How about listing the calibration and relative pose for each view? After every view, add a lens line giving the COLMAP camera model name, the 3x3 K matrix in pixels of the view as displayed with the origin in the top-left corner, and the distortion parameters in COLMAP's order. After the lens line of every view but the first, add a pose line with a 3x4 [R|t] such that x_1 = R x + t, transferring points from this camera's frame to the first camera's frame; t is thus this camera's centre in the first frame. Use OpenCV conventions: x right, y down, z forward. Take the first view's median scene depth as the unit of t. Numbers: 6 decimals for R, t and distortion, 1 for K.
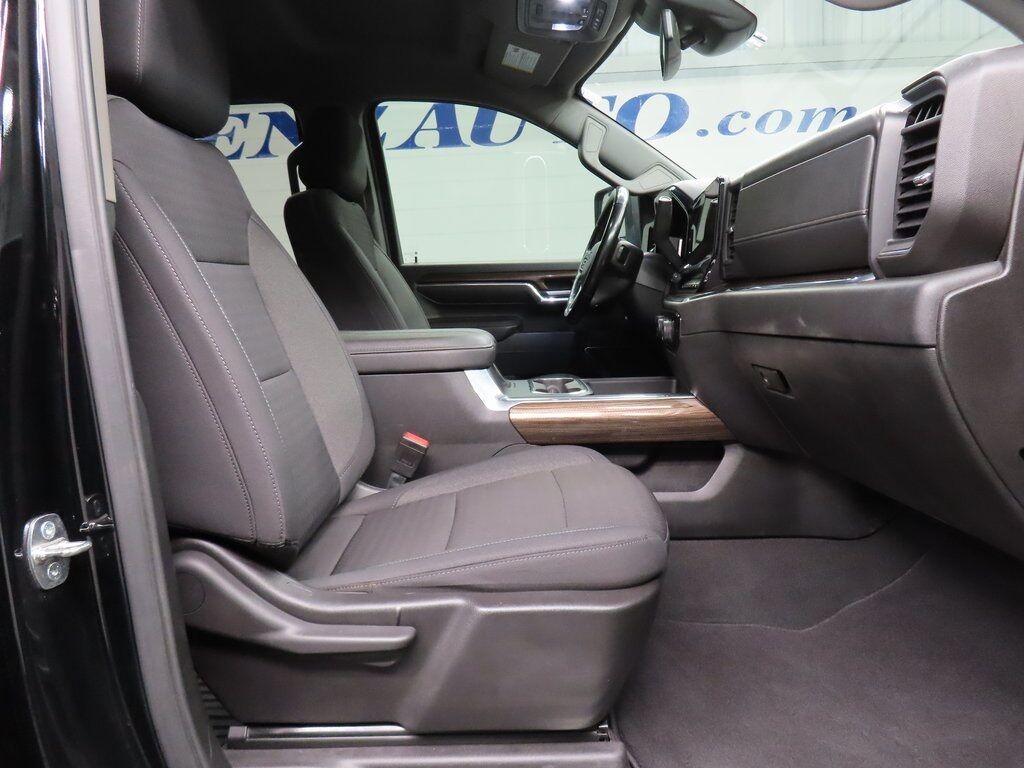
lens RADIAL K [[733.7, 0, 512.0], [0, 733.7, 384.0], [0, 0, 1]] dist [-0.011079, 0.006061]
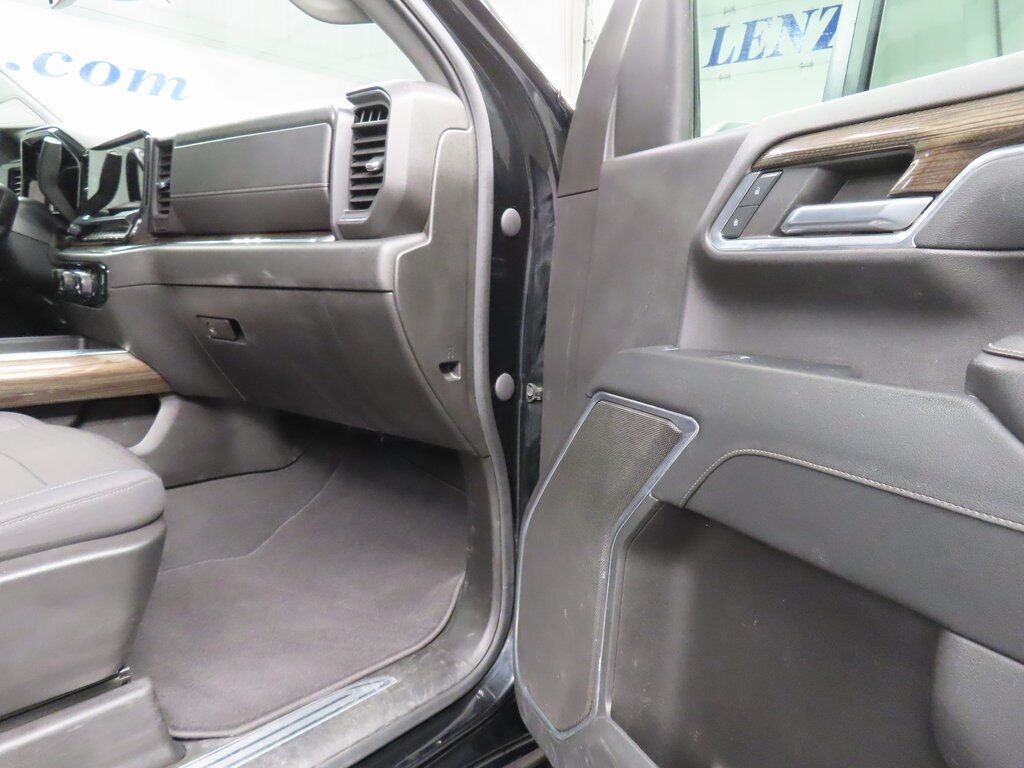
lens RADIAL K [[733.7, 0, 512.0], [0, 733.7, 384.0], [0, 0, 1]] dist [-0.011079, 0.006061]
pose [[0.643103, -0.068927, 0.762672, -0.276637], [0.040717, 0.997610, 0.055826, 0.044484], [-0.764697, -0.004848, 0.644372, -0.048208]]
